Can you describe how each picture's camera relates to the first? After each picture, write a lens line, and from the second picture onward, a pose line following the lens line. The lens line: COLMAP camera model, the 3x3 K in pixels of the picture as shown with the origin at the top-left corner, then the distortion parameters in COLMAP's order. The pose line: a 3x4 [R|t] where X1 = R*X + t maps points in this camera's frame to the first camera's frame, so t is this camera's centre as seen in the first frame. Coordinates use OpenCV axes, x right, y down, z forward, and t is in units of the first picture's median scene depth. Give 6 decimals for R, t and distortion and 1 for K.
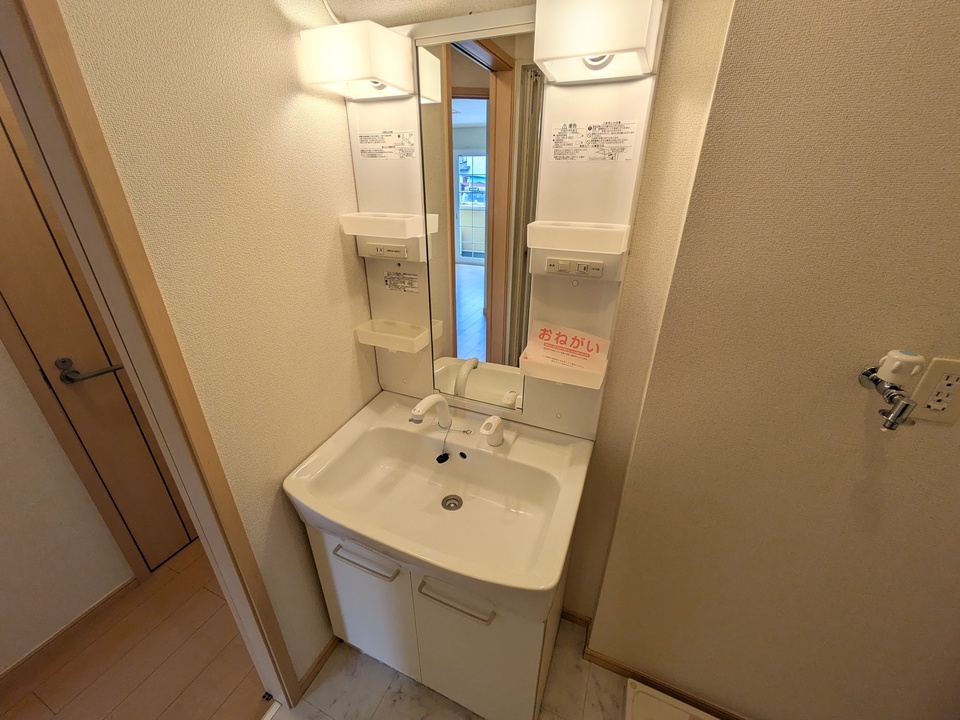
lens RADIAL K [[381.7, 0, 478.8], [0, 381.7, 361.0], [0, 0, 1]] dist [0.000889, 0.000348]
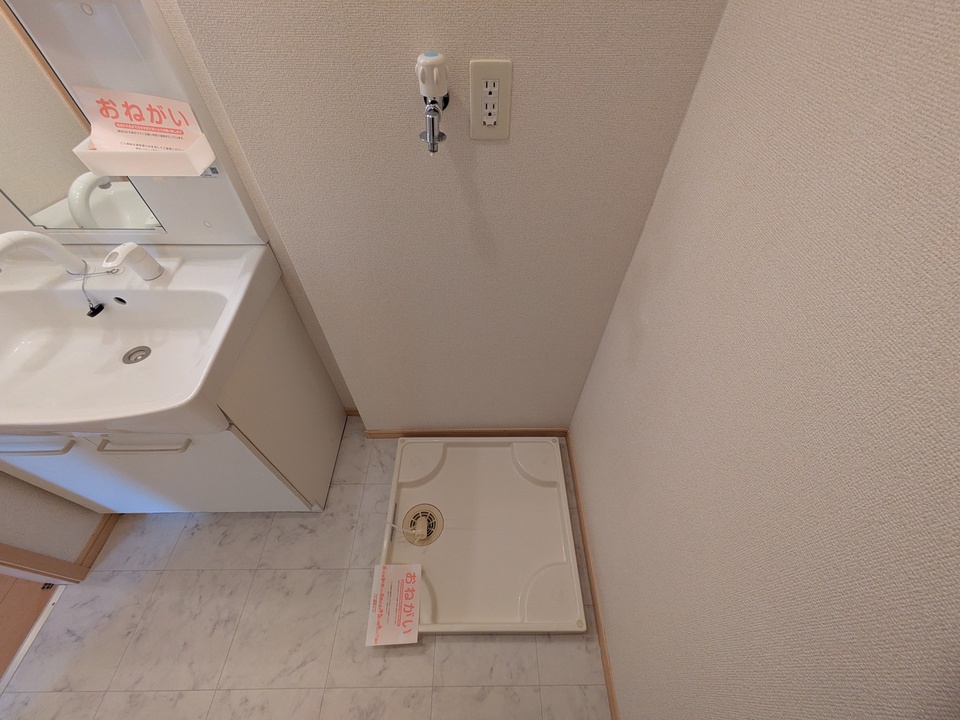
lens RADIAL K [[381.7, 0, 481.1], [0, 381.7, 363.0], [0, 0, 1]] dist [0.000889, 0.000348]
pose [[0.913638, -0.313265, 0.259097, 0.419856], [0.171125, 0.874479, 0.453875, 0.124856], [-0.368758, -0.370339, 0.852564, -0.044590]]
